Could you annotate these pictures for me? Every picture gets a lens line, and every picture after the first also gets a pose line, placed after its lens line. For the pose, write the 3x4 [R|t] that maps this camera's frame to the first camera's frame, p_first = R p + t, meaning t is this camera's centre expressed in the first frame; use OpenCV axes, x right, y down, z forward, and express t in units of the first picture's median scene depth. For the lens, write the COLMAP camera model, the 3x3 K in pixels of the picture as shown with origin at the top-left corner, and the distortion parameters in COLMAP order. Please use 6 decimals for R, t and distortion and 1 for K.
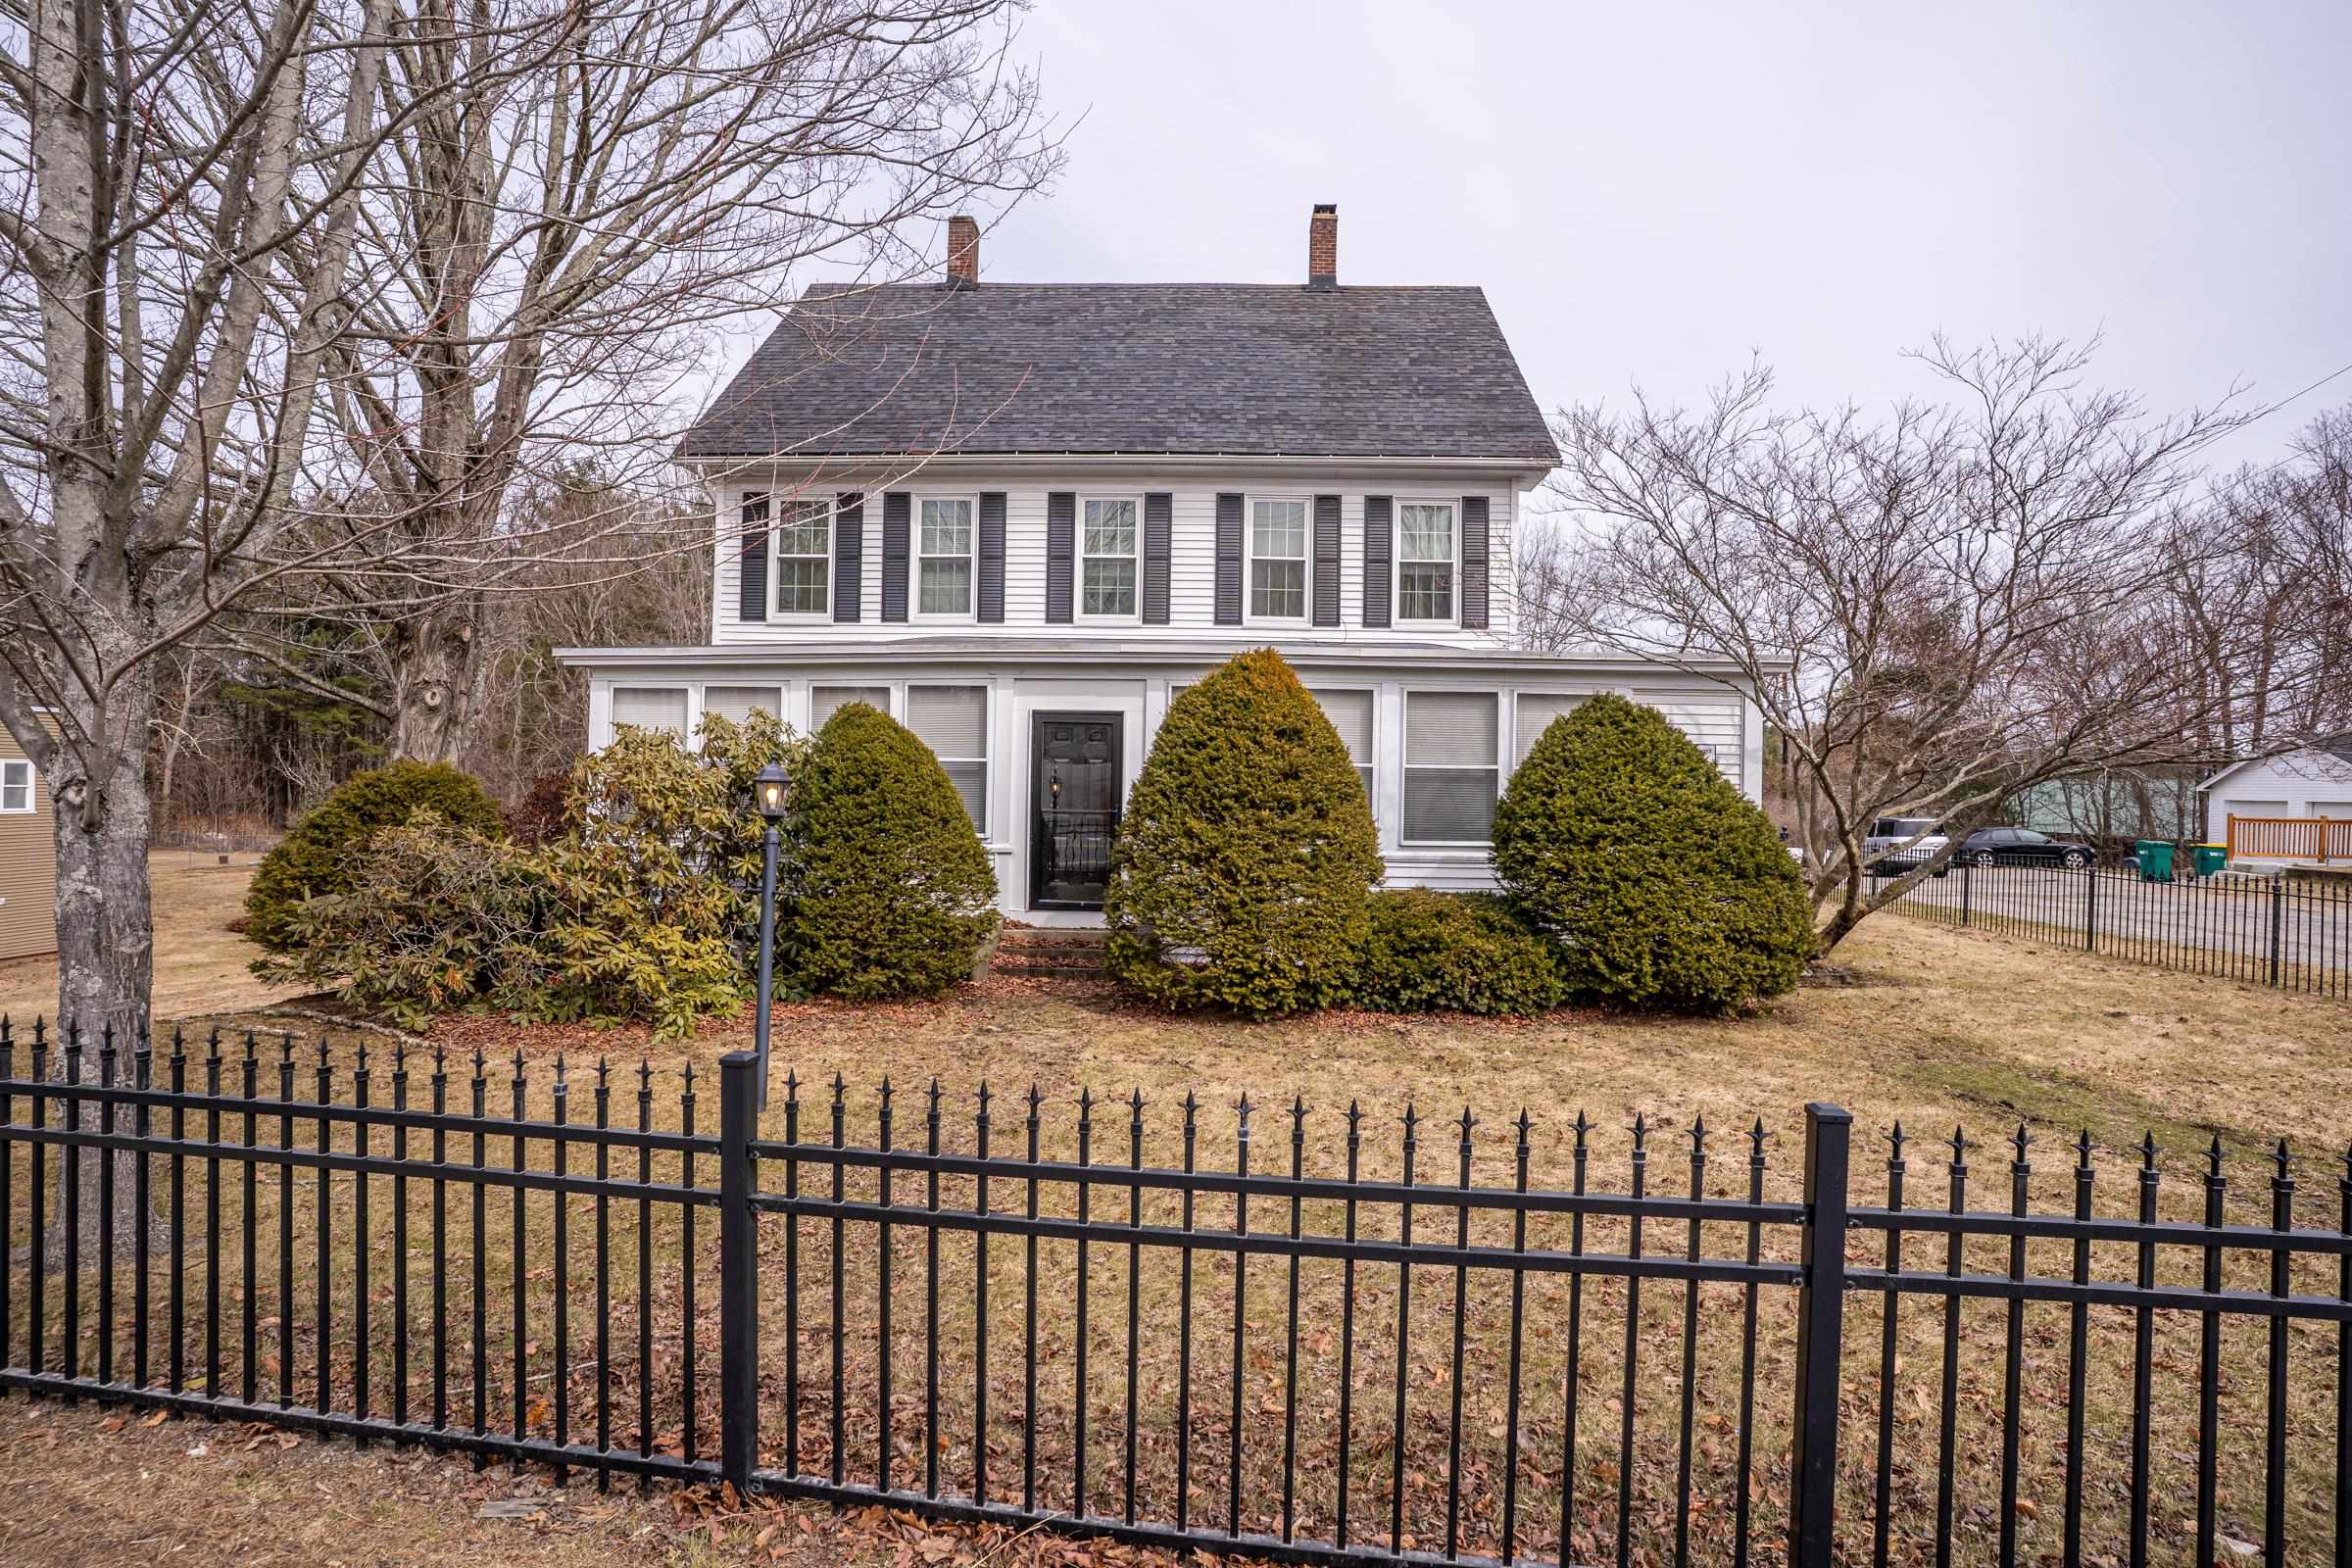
lens RADIAL K [[1165.2, 0, 1174.8], [0, 1165.2, 794.8], [0, 0, 1]] dist [-0.076415, 0.029362]
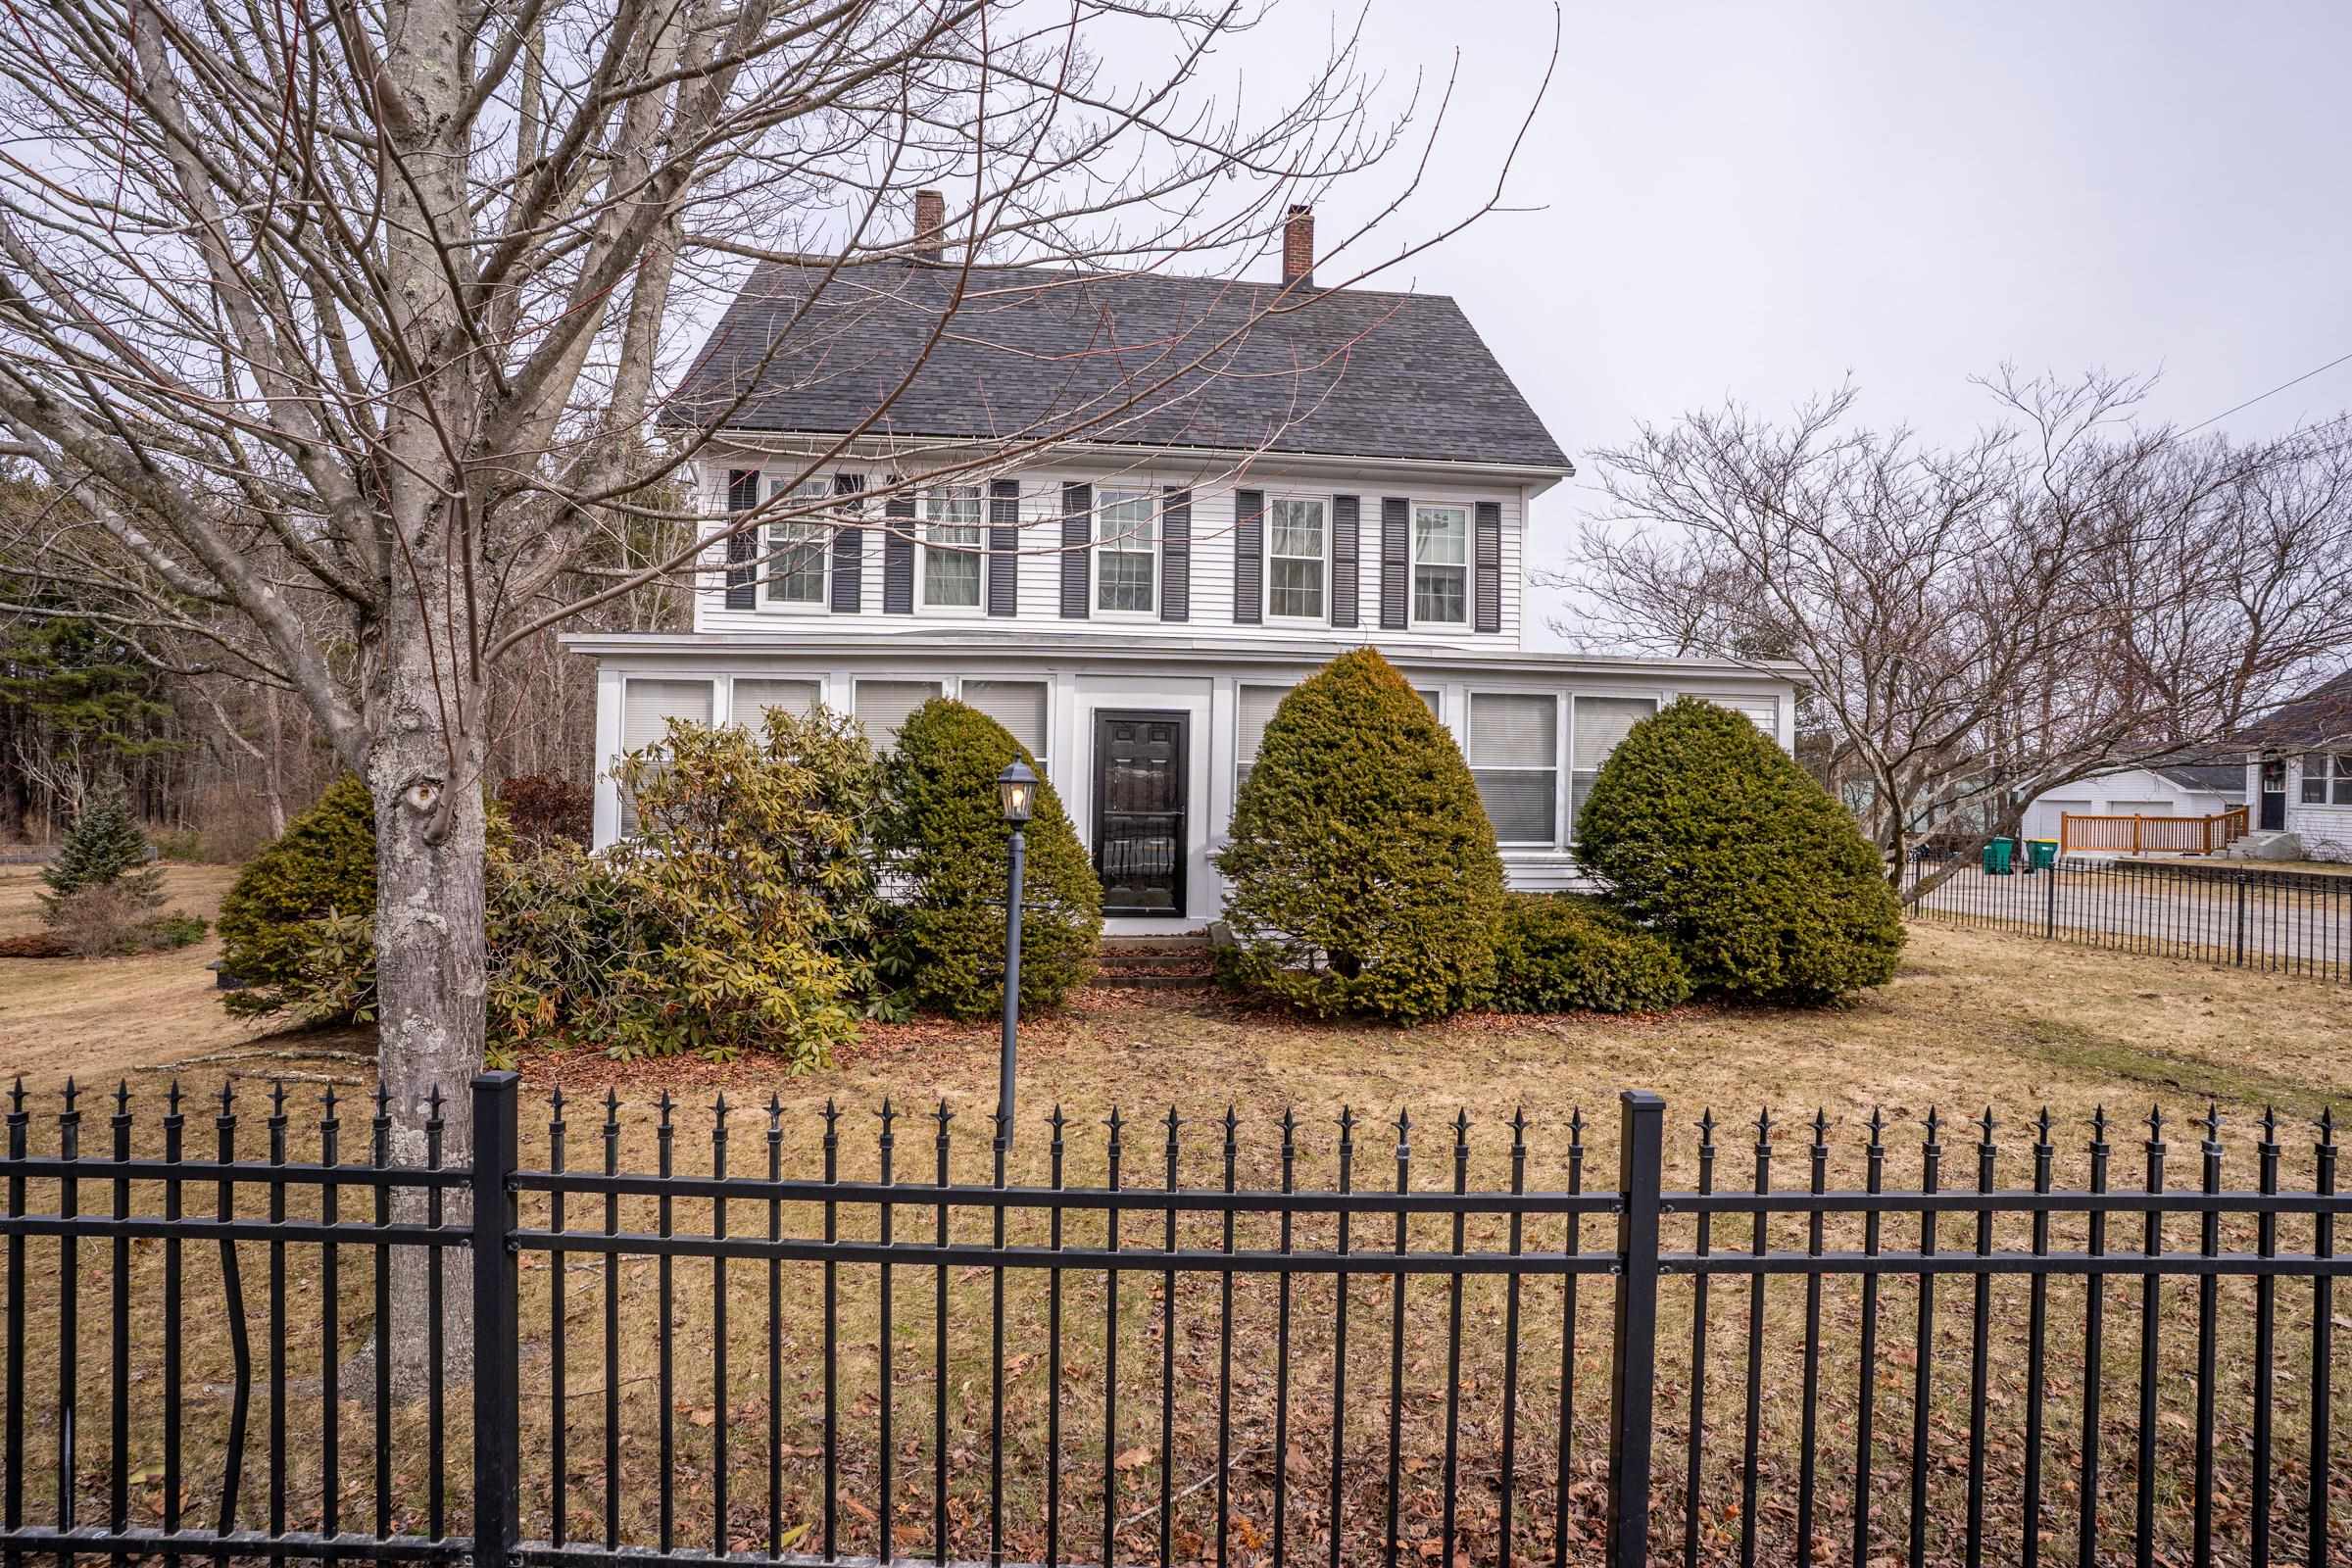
lens RADIAL K [[1181.1, 0, 1171.3], [0, 1181.1, 769.9], [0, 0, 1]] dist [-0.056859, 0.018947]
pose [[0.988495, 0.001356, 0.151246, -0.171927], [0.002283, 0.999712, -0.023884, 0.000897], [-0.151235, 0.023955, 0.988208, 0.029145]]
